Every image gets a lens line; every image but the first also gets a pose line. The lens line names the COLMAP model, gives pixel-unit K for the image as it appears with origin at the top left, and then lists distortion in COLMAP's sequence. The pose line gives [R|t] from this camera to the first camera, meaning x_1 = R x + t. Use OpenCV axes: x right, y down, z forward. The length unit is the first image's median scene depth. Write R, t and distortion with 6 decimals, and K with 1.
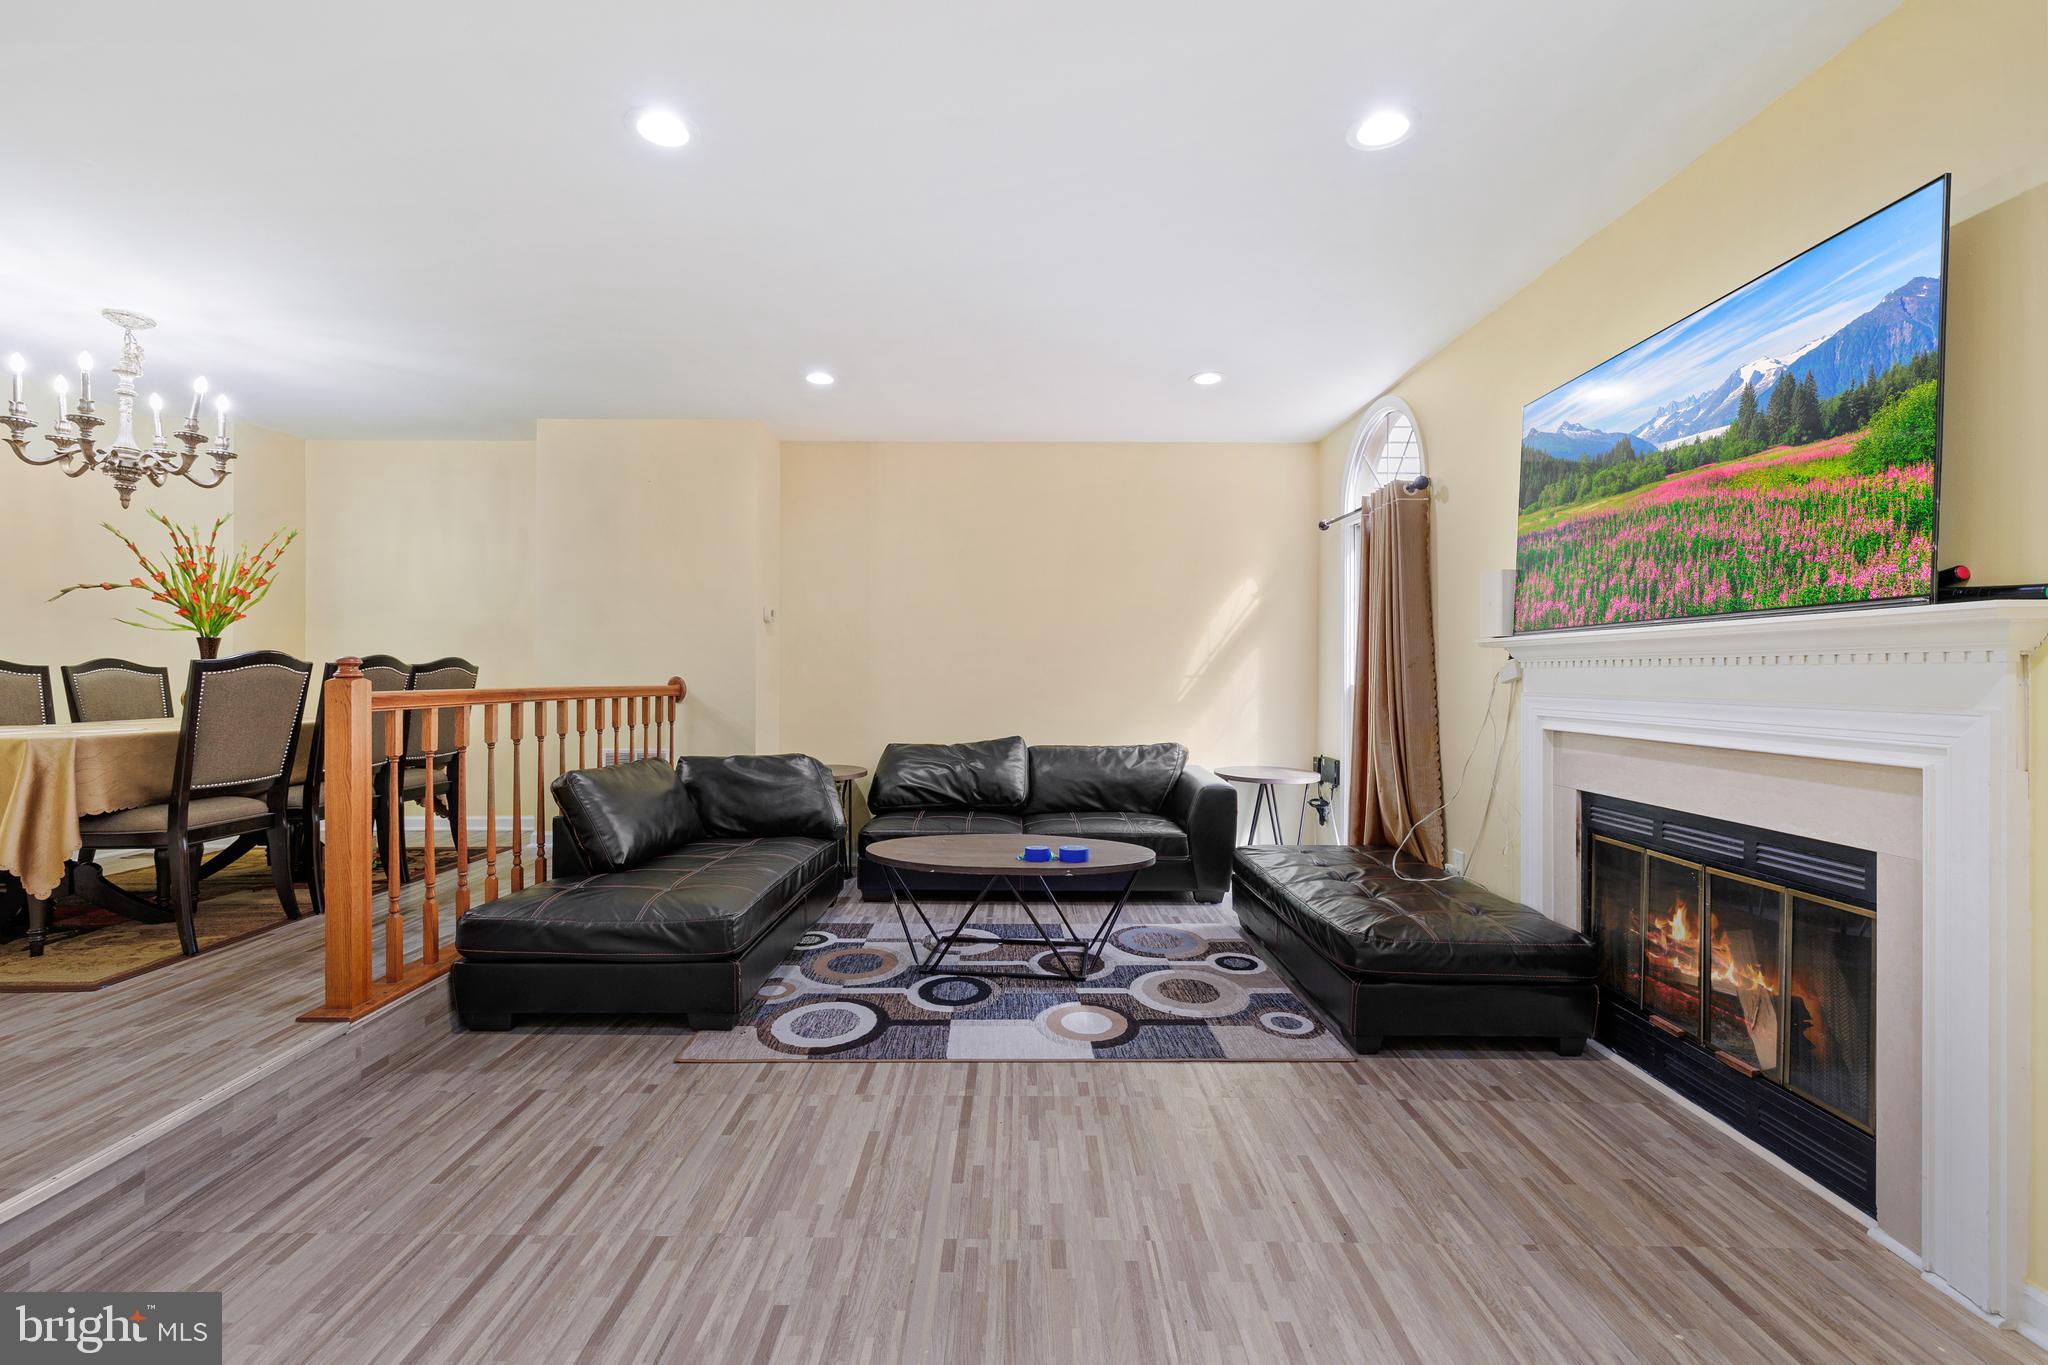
lens RADIAL K [[861.5, 0, 1019.1], [0, 861.5, 674.1], [0, 0, 1]] dist [-0.003392, -0.000433]
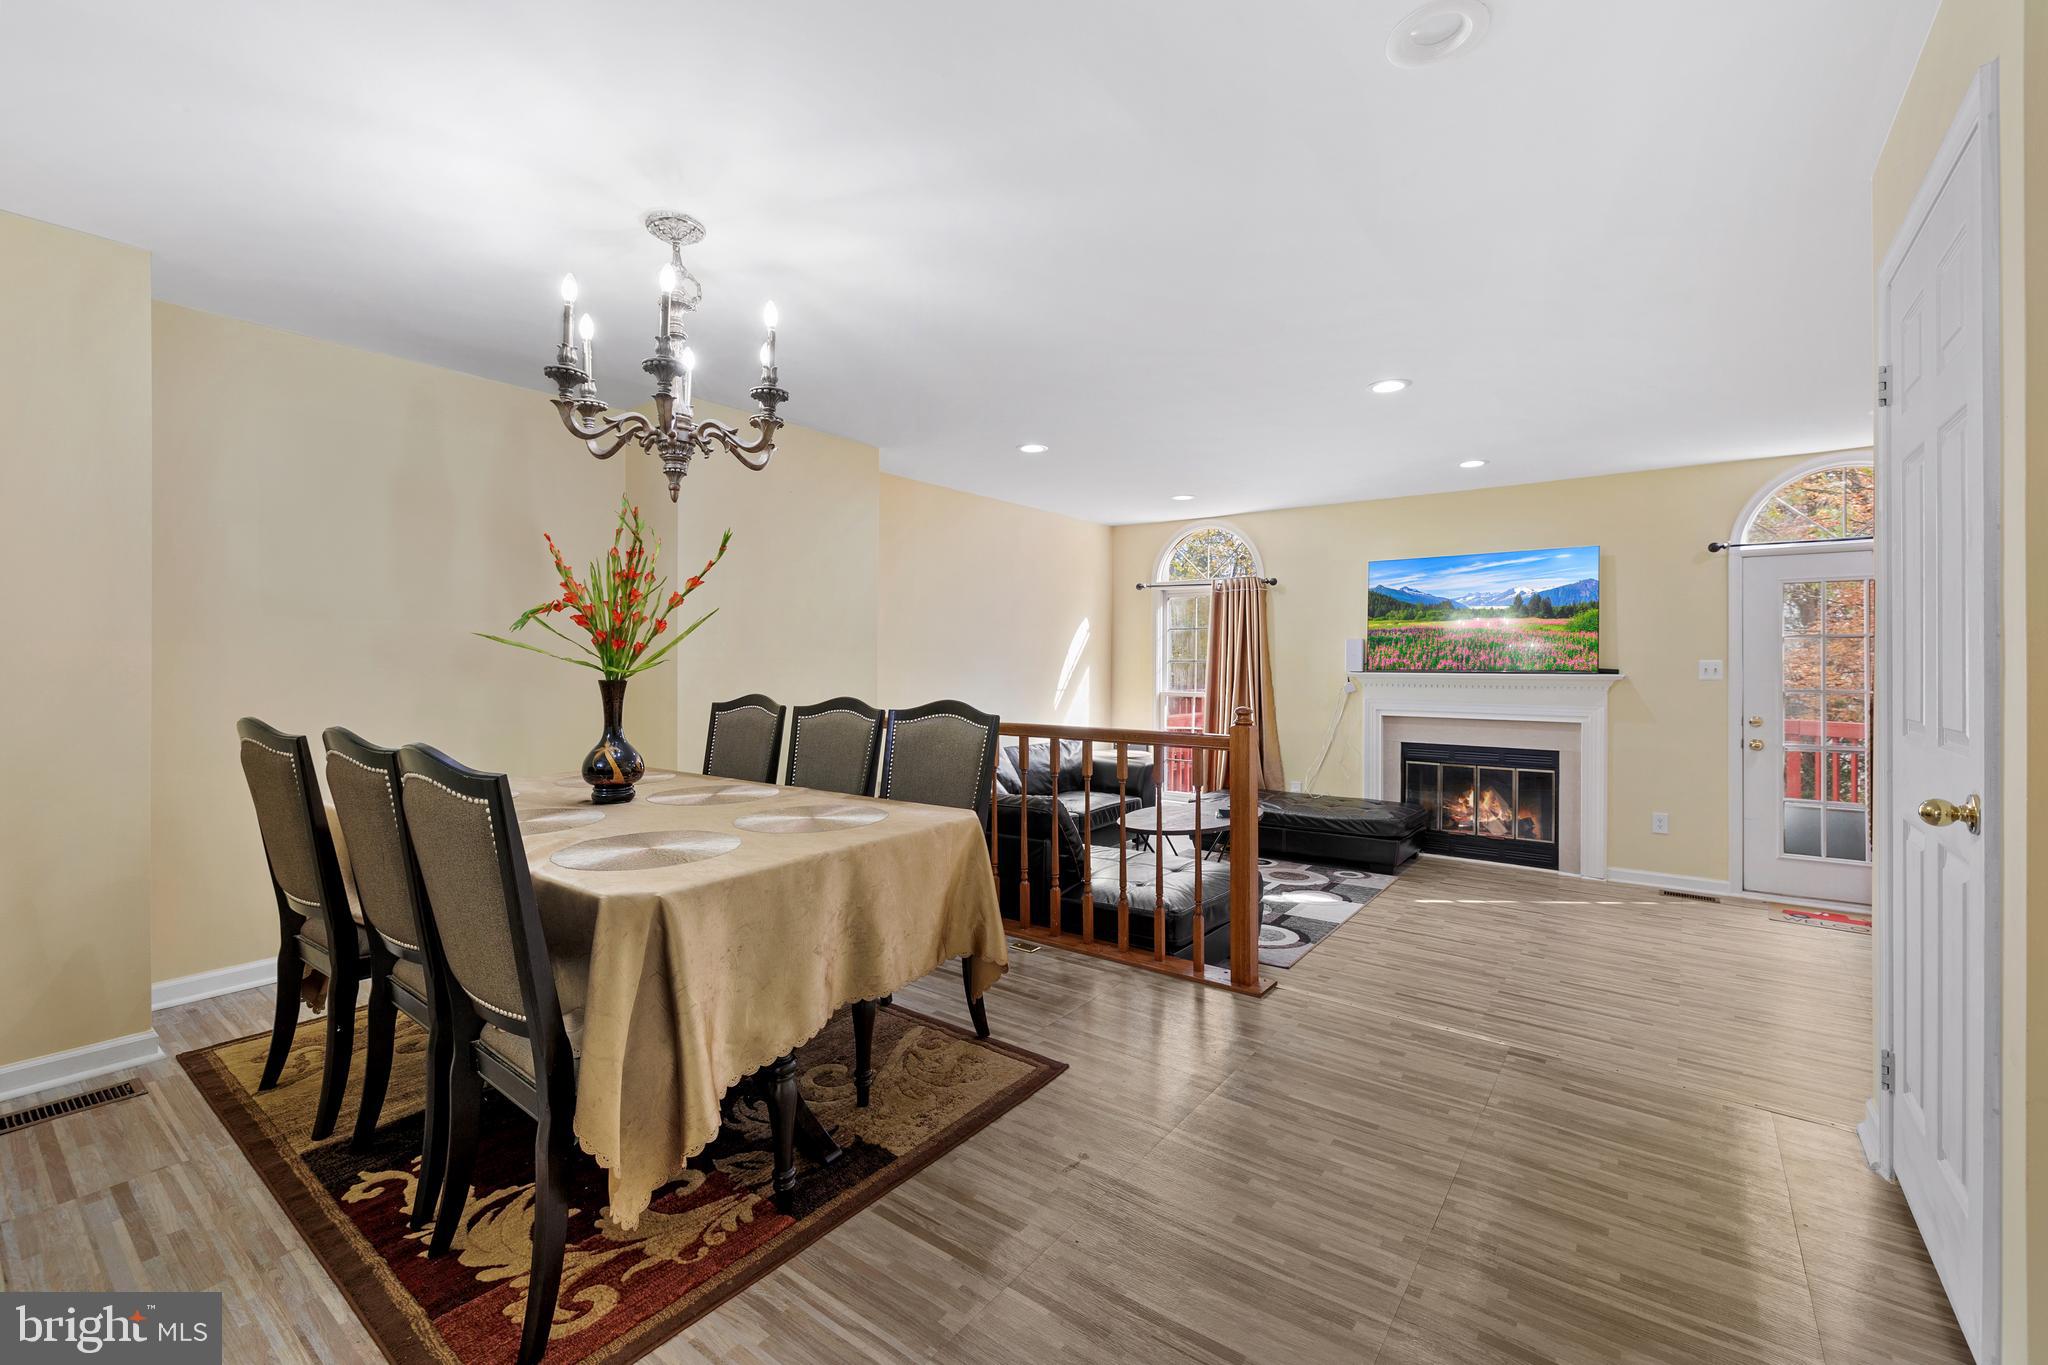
lens RADIAL K [[859.3, 0, 1017.8], [0, 859.3, 667.9], [0, 0, 1]] dist [-0.001830, 0.000336]
pose [[0.608802, -0.007667, 0.793285, -1.647736], [-0.001381, 0.999942, 0.010724, -0.078562], [-0.793321, -0.007624, 0.608756, 0.410068]]
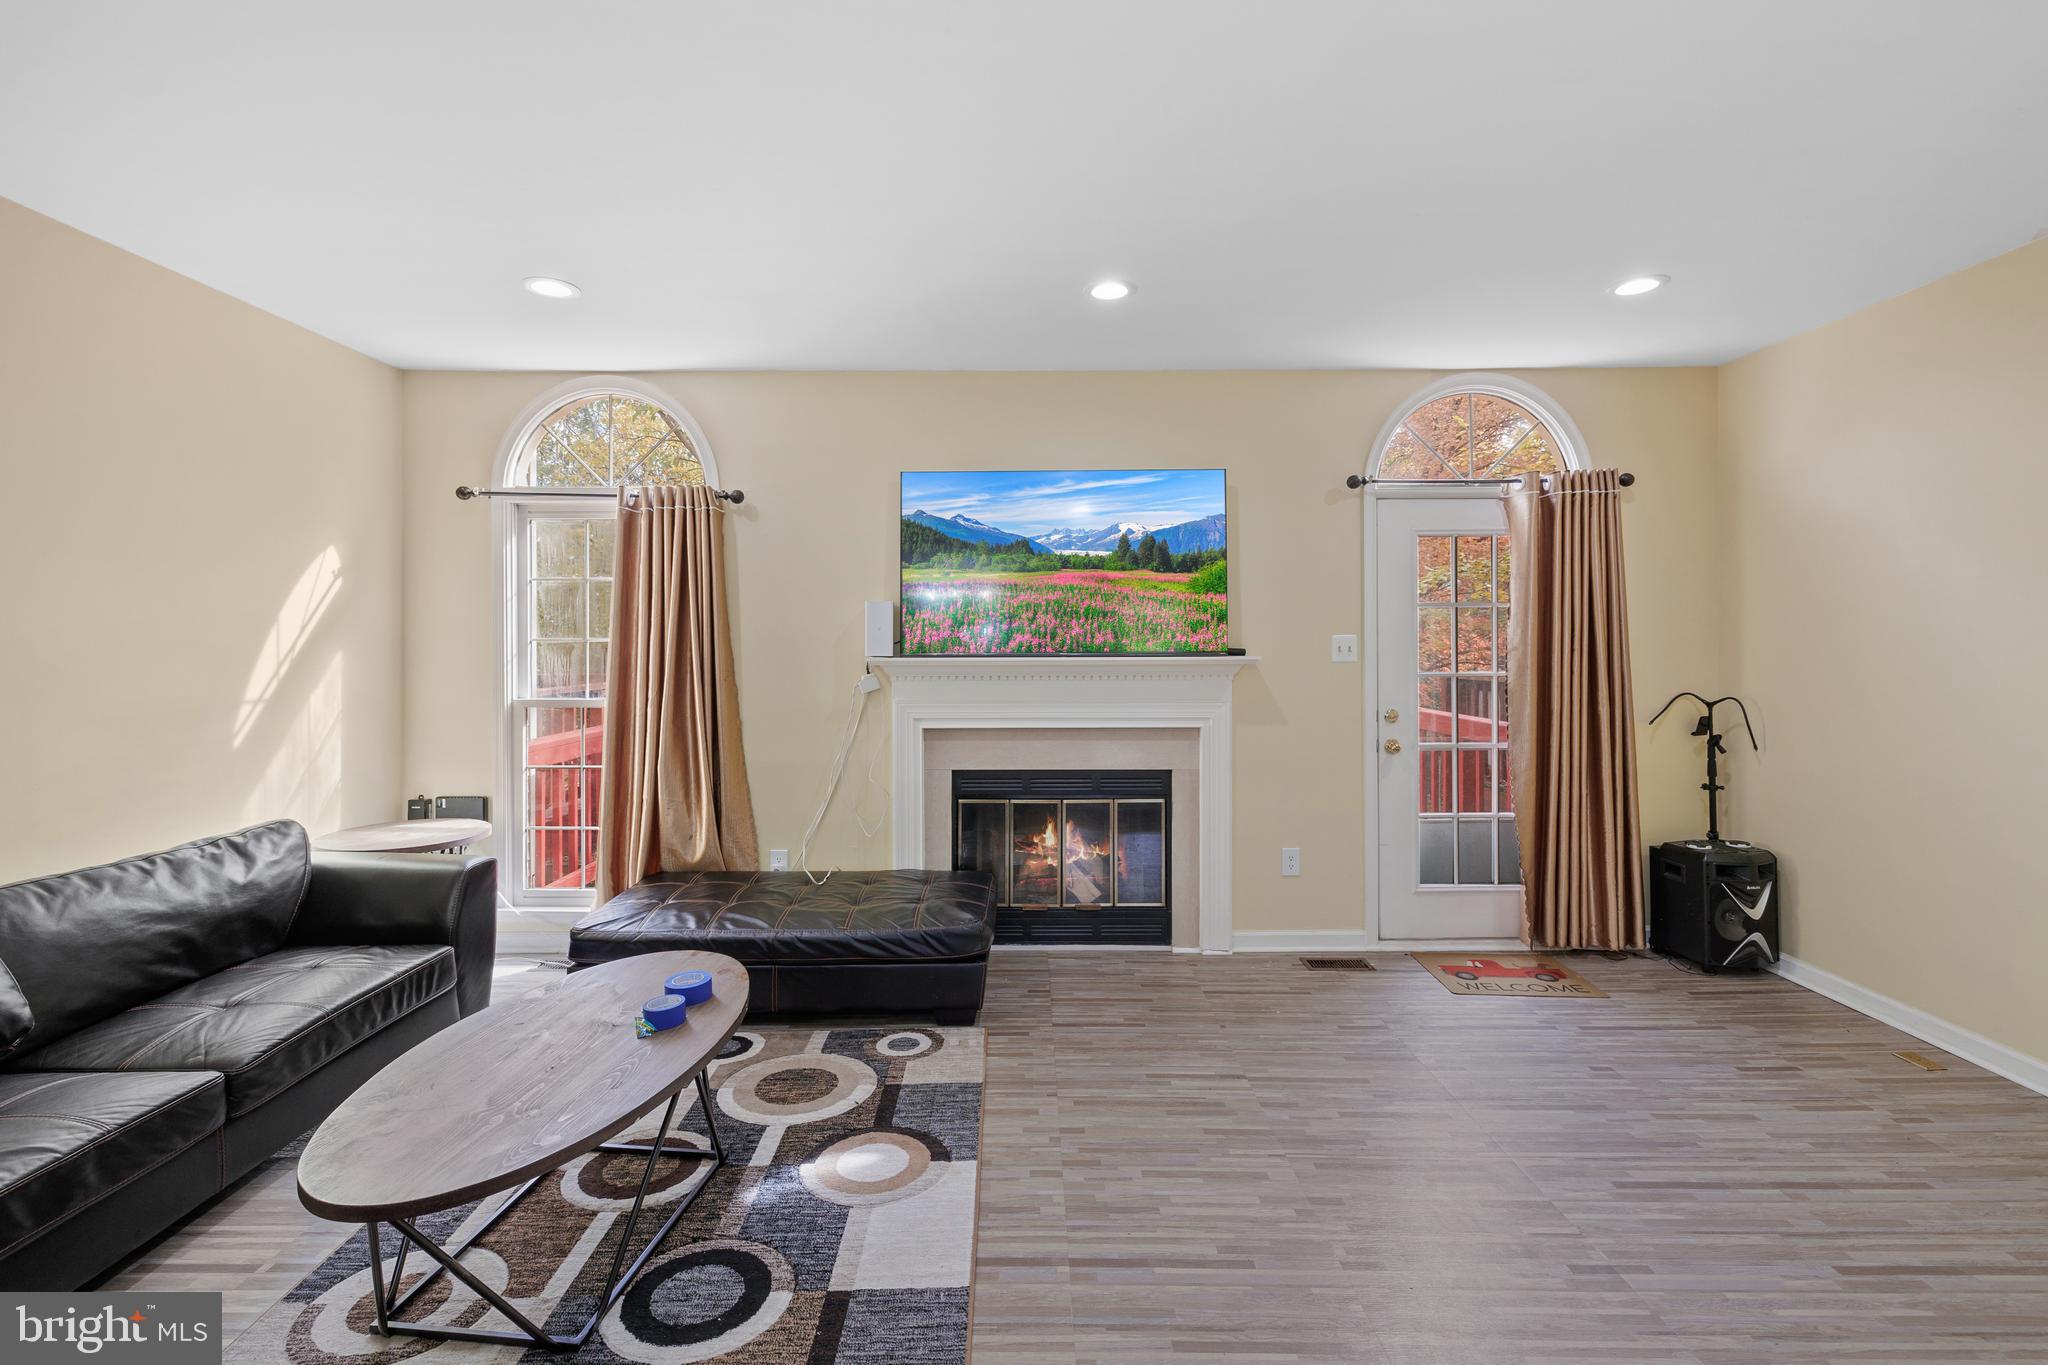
lens RADIAL K [[864.0, 0, 1016.0], [0, 864.0, 655.3], [0, 0, 1]] dist [-0.002643, -0.000178]
pose [[0.005440, -0.018536, 0.999813, -0.688482], [0.002037, 0.999826, 0.018525, -0.071561], [-0.999983, 0.001936, 0.005477, 0.847400]]
